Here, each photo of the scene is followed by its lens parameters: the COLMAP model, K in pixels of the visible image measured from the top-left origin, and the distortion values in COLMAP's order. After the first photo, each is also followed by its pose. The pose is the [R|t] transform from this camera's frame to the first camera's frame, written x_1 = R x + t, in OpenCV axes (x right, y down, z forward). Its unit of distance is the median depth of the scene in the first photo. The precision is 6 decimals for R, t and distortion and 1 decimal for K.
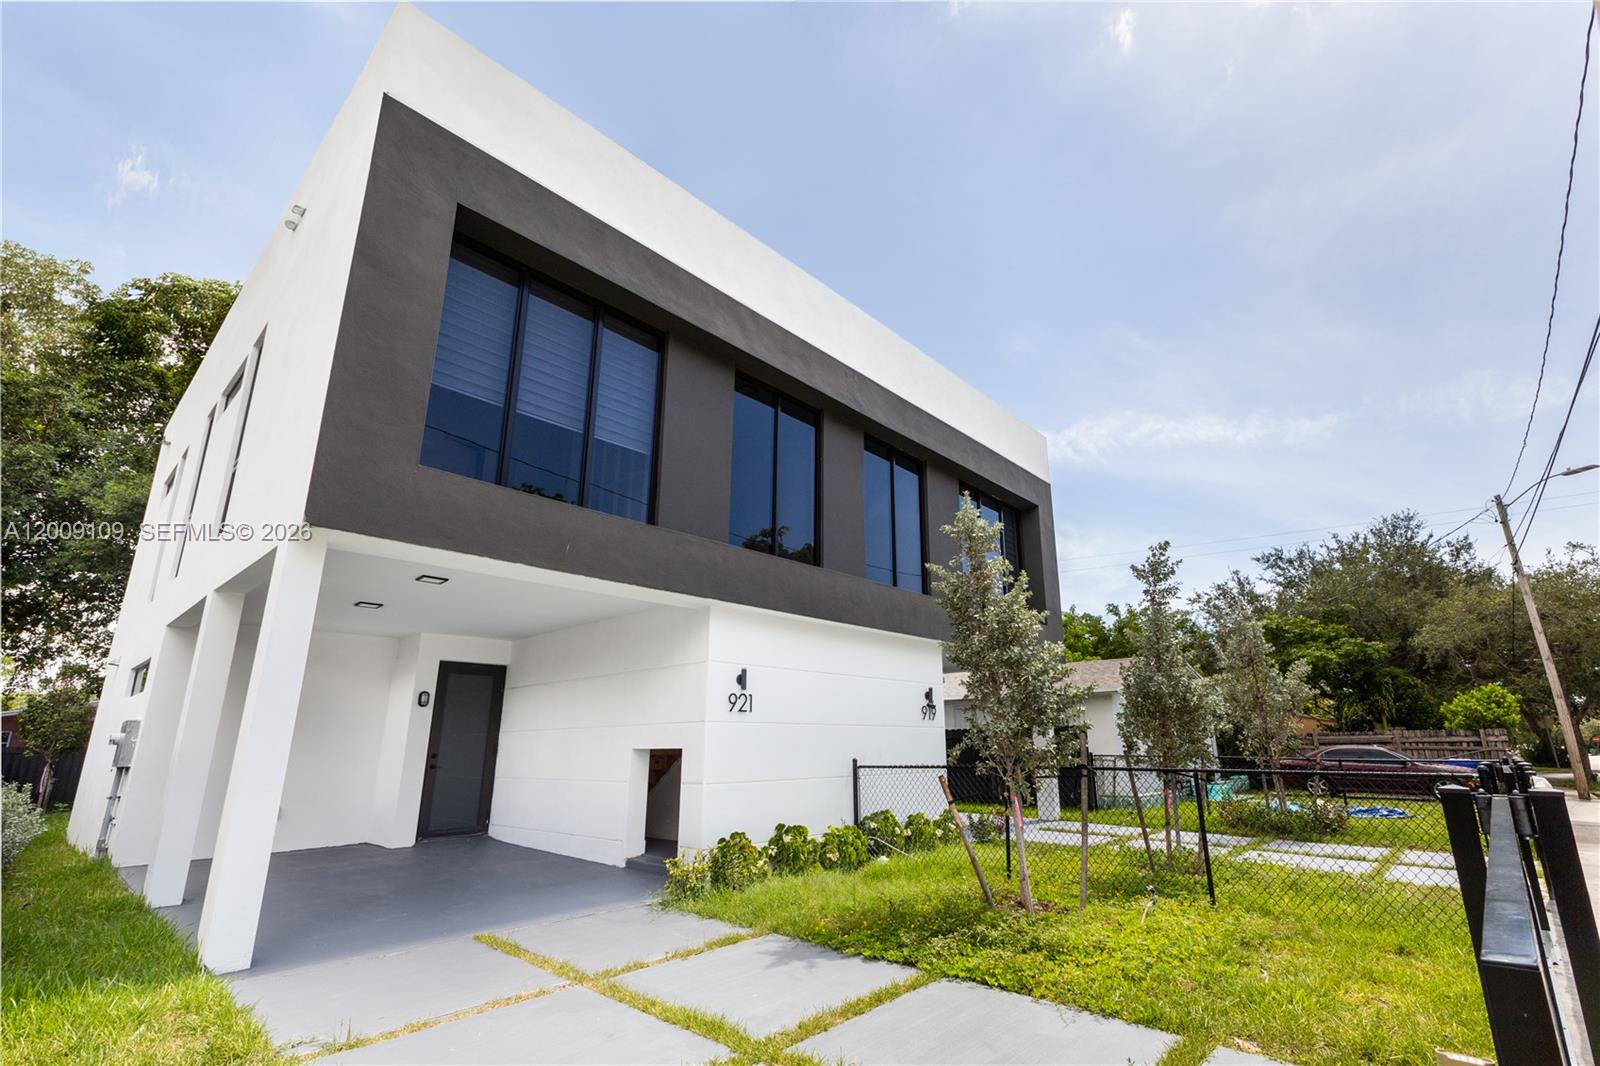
lens RADIAL K [[726.0, 0, 800.0], [0, 726.0, 533.0], [0, 0, 1]] dist [0.007939, 0.000229]
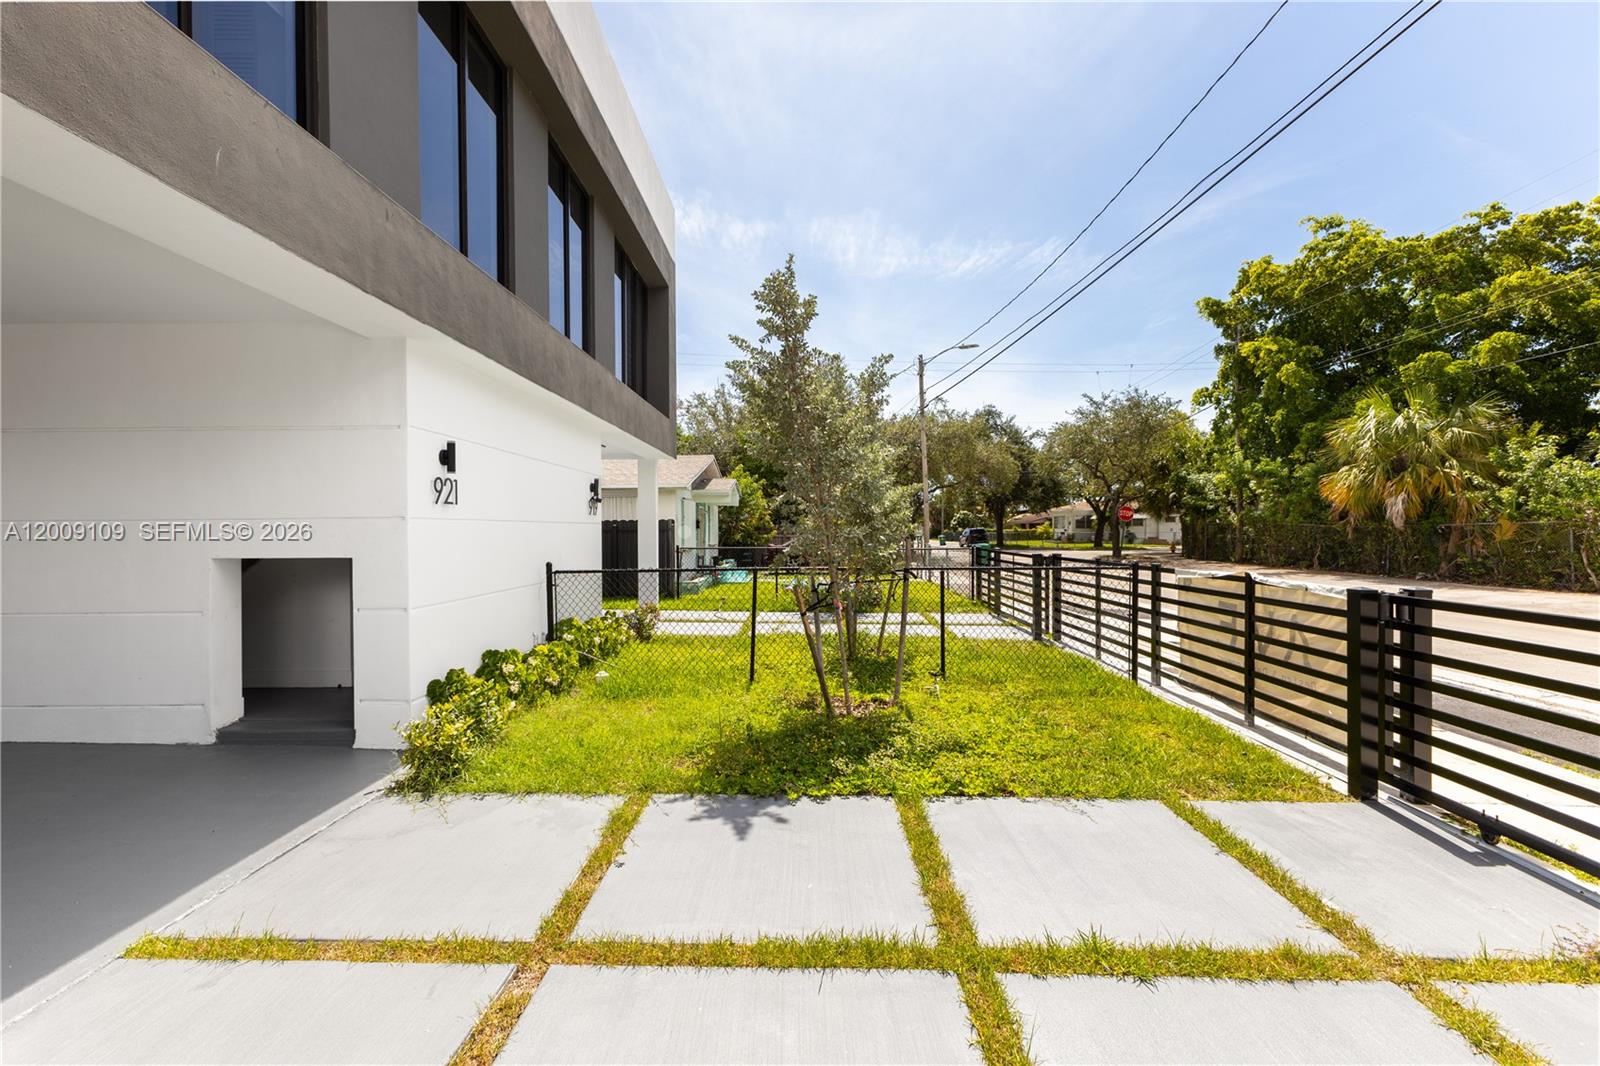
lens RADIAL K [[726.0, 0, 800.0], [0, 726.0, 533.0], [0, 0, 1]] dist [0.007939, 0.000229]
pose [[0.740187, -0.001186, 0.672400, -0.296148], [-0.188690, 0.959451, 0.209405, 0.067535], [-0.645383, -0.281874, 0.709949, 0.298164]]
